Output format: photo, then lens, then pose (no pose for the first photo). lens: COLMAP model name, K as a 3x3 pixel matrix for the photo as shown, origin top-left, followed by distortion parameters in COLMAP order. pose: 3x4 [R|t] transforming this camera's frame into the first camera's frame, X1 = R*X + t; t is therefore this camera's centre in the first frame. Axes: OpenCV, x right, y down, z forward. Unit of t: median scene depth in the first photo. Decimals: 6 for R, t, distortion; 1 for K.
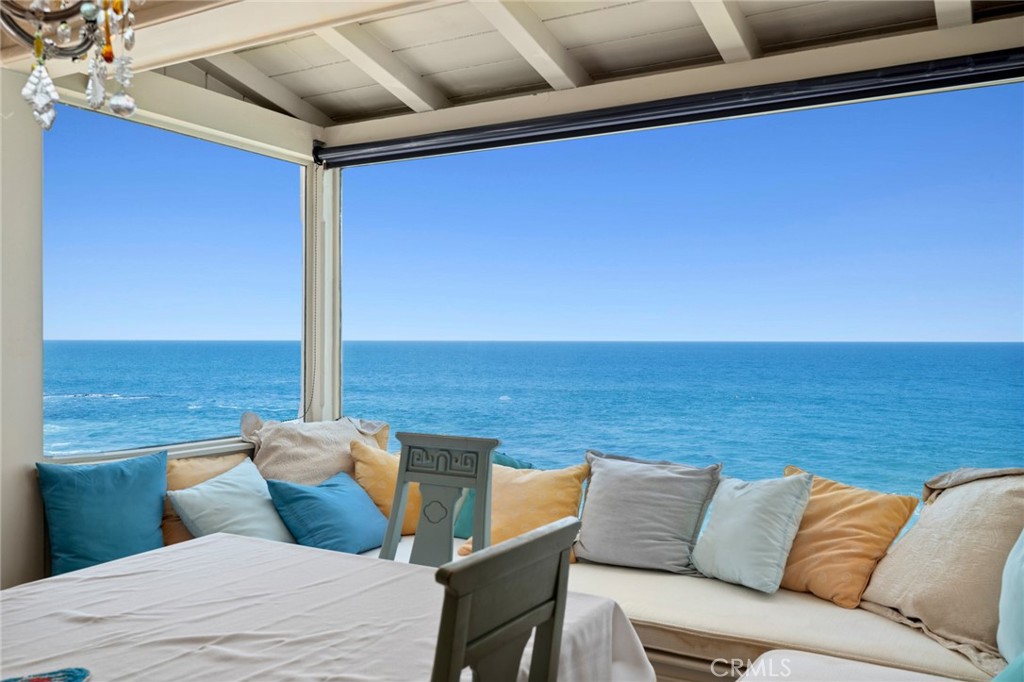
lens RADIAL K [[840.1, 0, 515.1], [0, 840.1, 340.3], [0, 0, 1]] dist [0.045053, -0.001257]
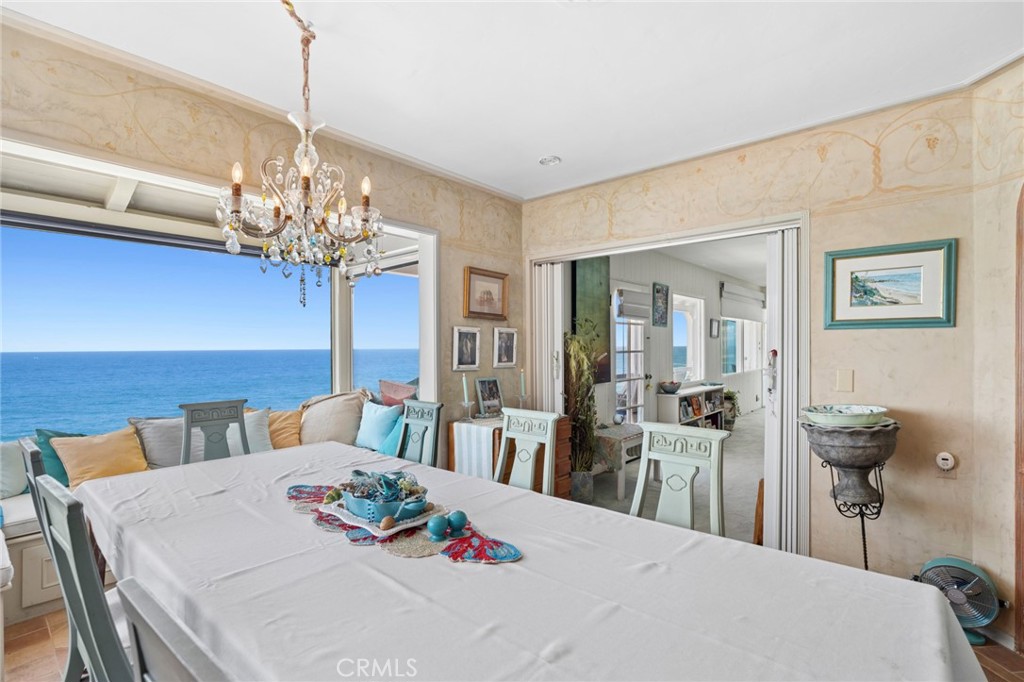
lens RADIAL K [[468.4, 0, 515.4], [0, 468.4, 350.6], [0, 0, 1]] dist [0.004674, -0.000256]
pose [[0.192877, -0.015646, 0.981098, -0.842282], [0.014735, 0.999806, 0.013047, -0.014688], [-0.981112, 0.011940, 0.193070, 0.032423]]
